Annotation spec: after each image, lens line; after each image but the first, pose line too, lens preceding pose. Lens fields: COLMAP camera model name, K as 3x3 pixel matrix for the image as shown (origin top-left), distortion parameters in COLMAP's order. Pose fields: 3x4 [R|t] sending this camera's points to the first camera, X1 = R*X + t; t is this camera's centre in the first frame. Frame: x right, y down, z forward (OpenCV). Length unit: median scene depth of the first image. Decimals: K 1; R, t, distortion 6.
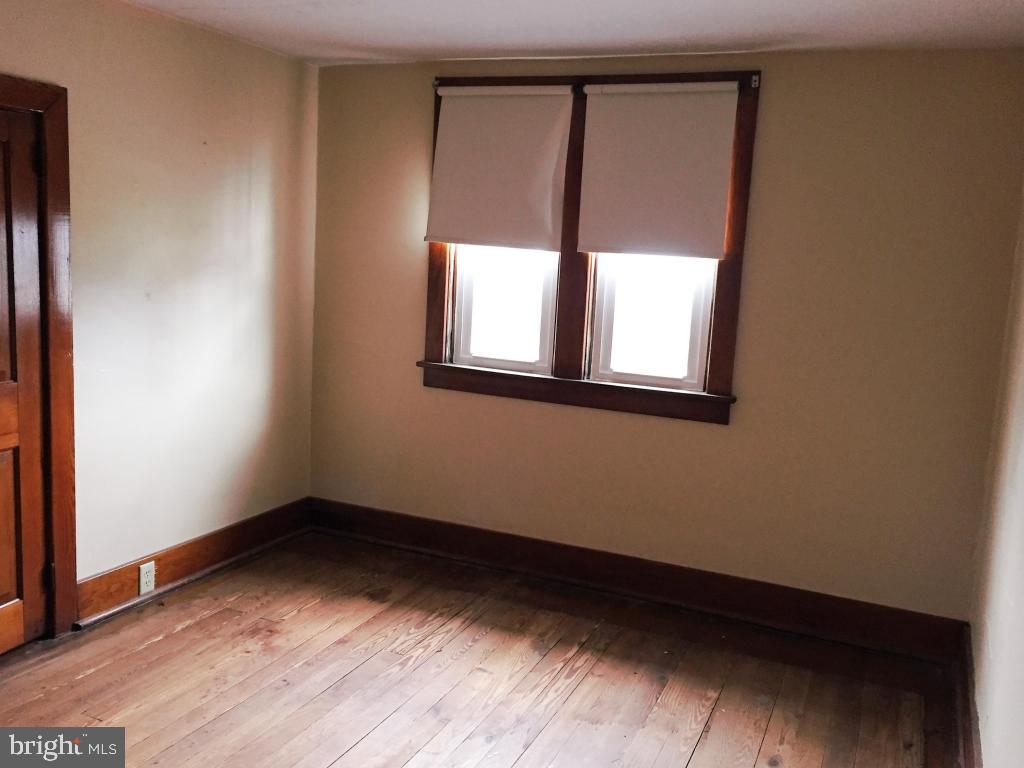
lens RADIAL K [[929.6, 0, 509.4], [0, 929.6, 376.5], [0, 0, 1]] dist [0.019357, 0.000000]
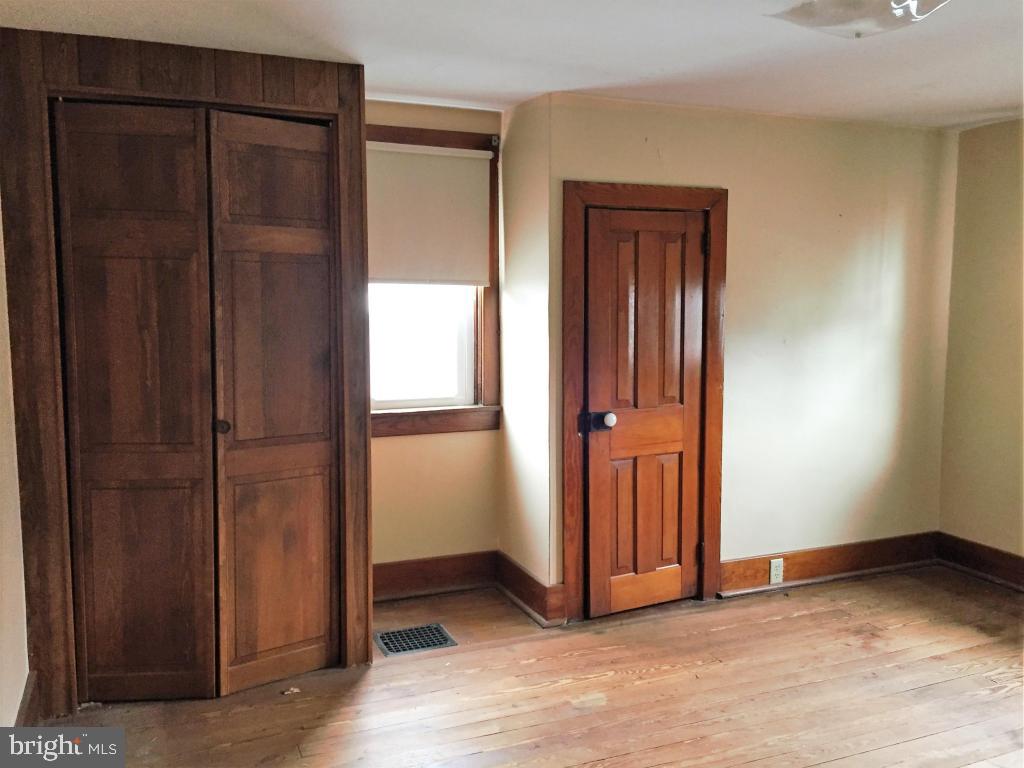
lens RADIAL K [[929.6, 0, 515.8], [0, 929.6, 387.1], [0, 0, 1]] dist [0.019357, 0.000000]
pose [[0.730778, 0.020522, -0.682307, 0.204925], [-0.056689, 0.997920, -0.030702, 0.032473], [0.680257, 0.061116, 0.730421, -0.154510]]
